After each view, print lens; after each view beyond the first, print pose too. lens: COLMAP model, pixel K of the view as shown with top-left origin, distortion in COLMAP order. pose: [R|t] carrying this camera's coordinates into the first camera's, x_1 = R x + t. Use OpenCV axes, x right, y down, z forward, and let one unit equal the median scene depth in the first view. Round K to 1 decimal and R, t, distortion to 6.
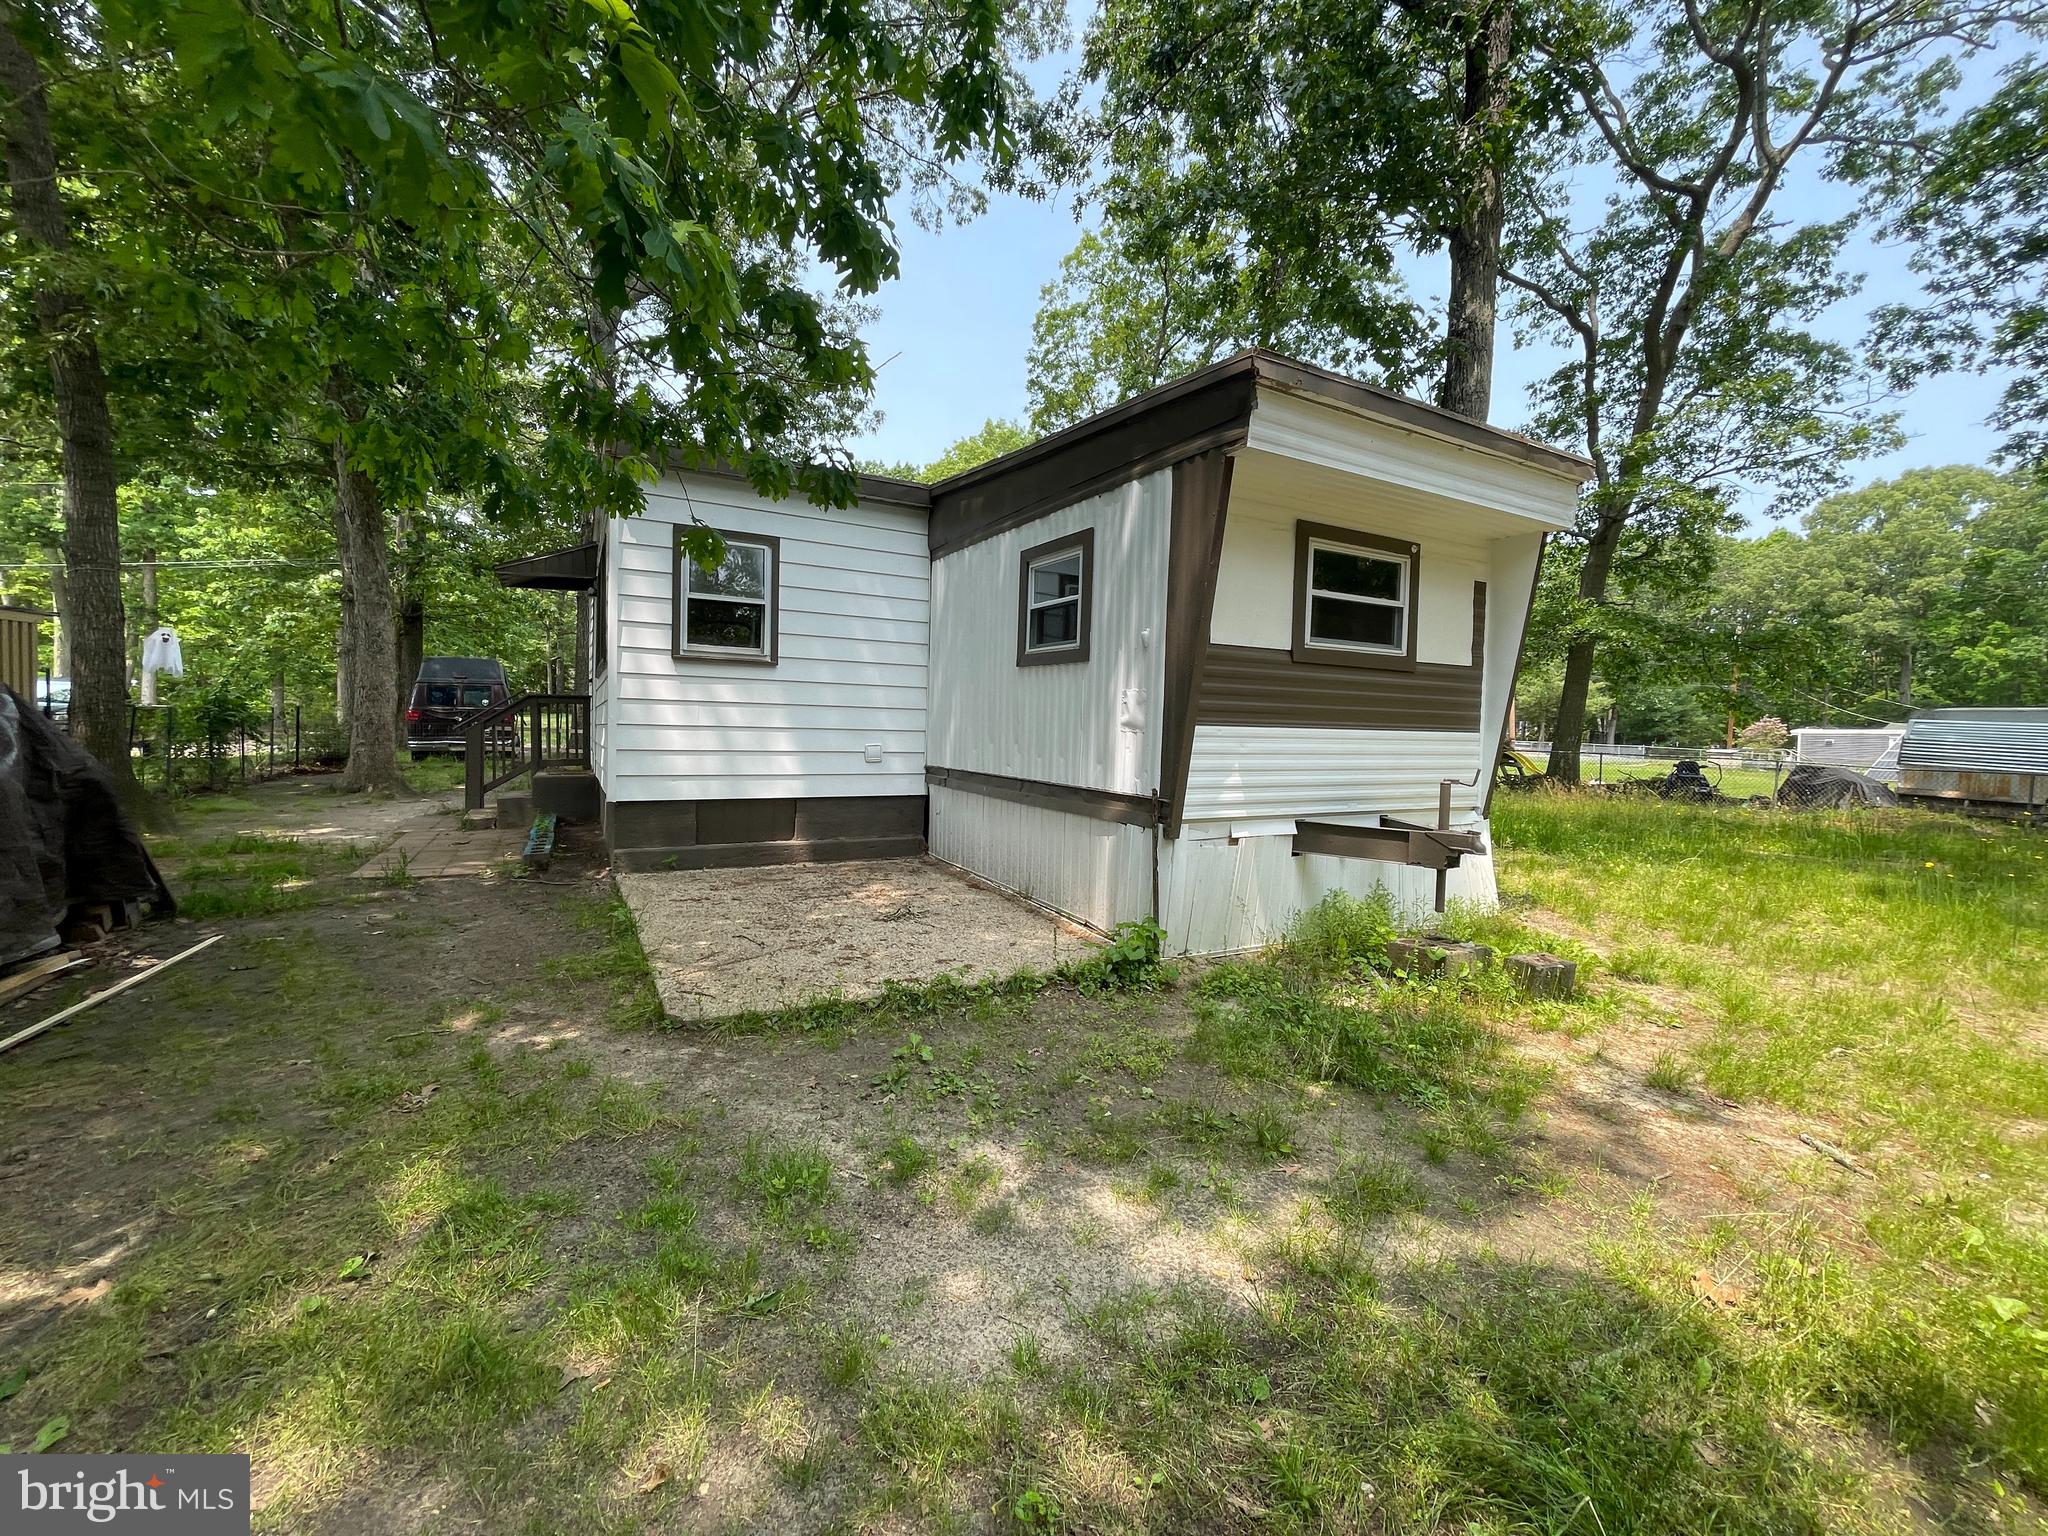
lens RADIAL K [[842.8, 0, 1015.1], [0, 842.8, 759.2], [0, 0, 1]] dist [-0.000760, -0.000313]
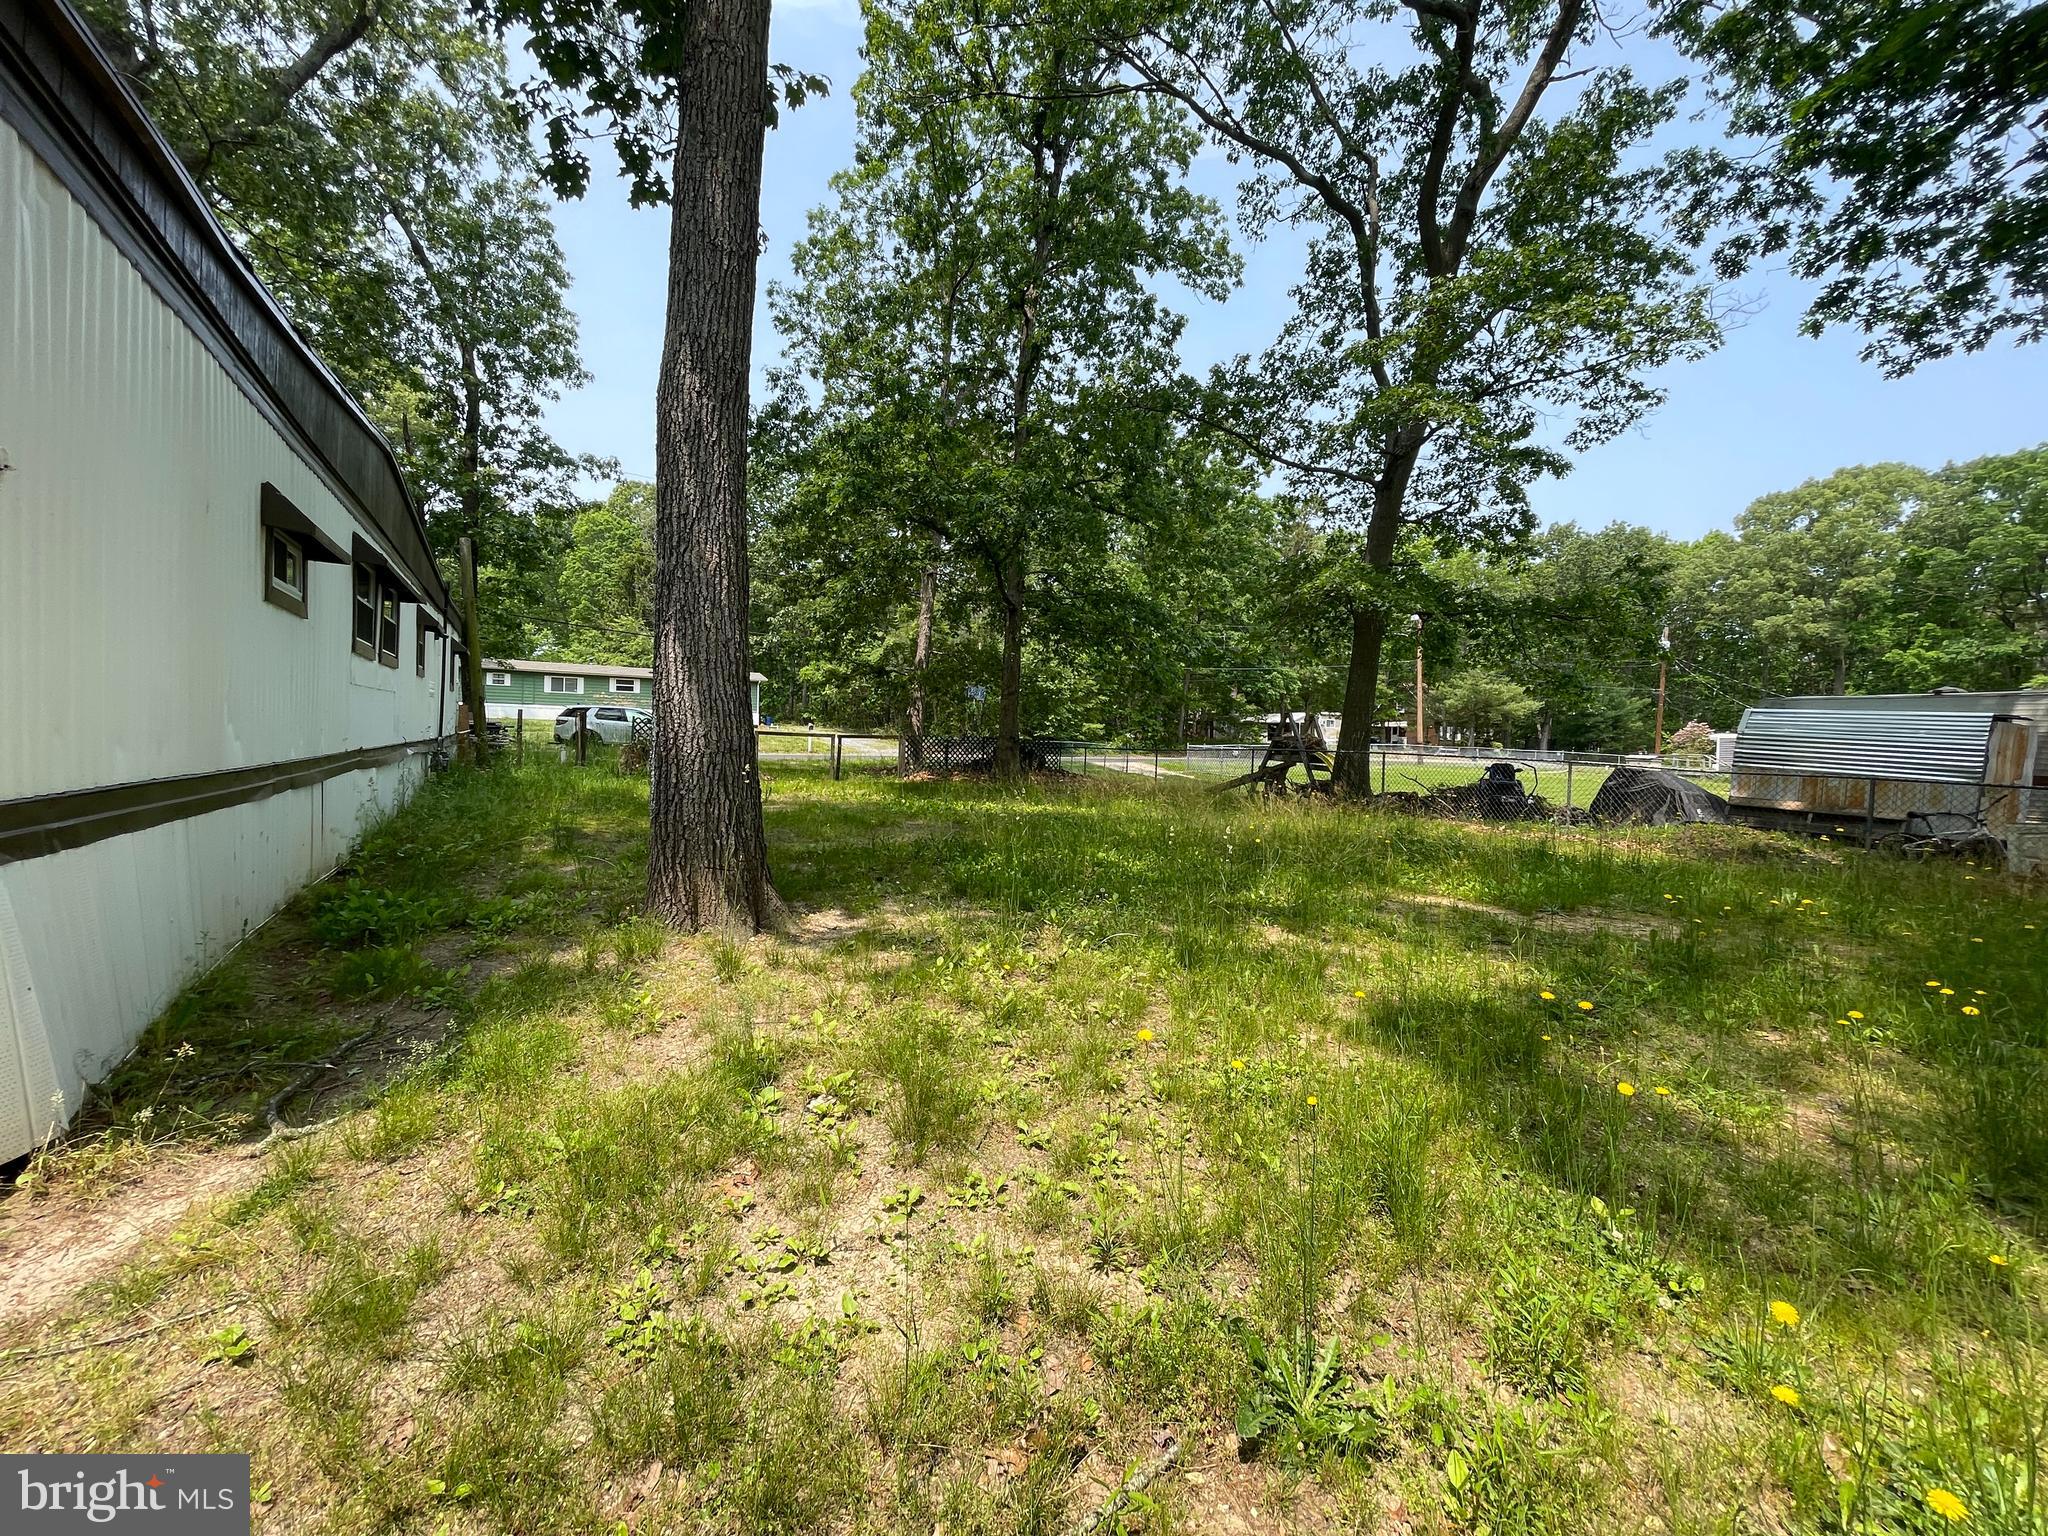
lens RADIAL K [[830.8, 0, 1025.5], [0, 830.8, 750.8], [0, 0, 1]] dist [0.000987, 0.000536]
pose [[0.999736, 0.005029, 0.022440, 0.116637], [-0.004647, 0.999844, -0.017048, 0.002419], [-0.022522, 0.016940, 0.999603, 0.077138]]
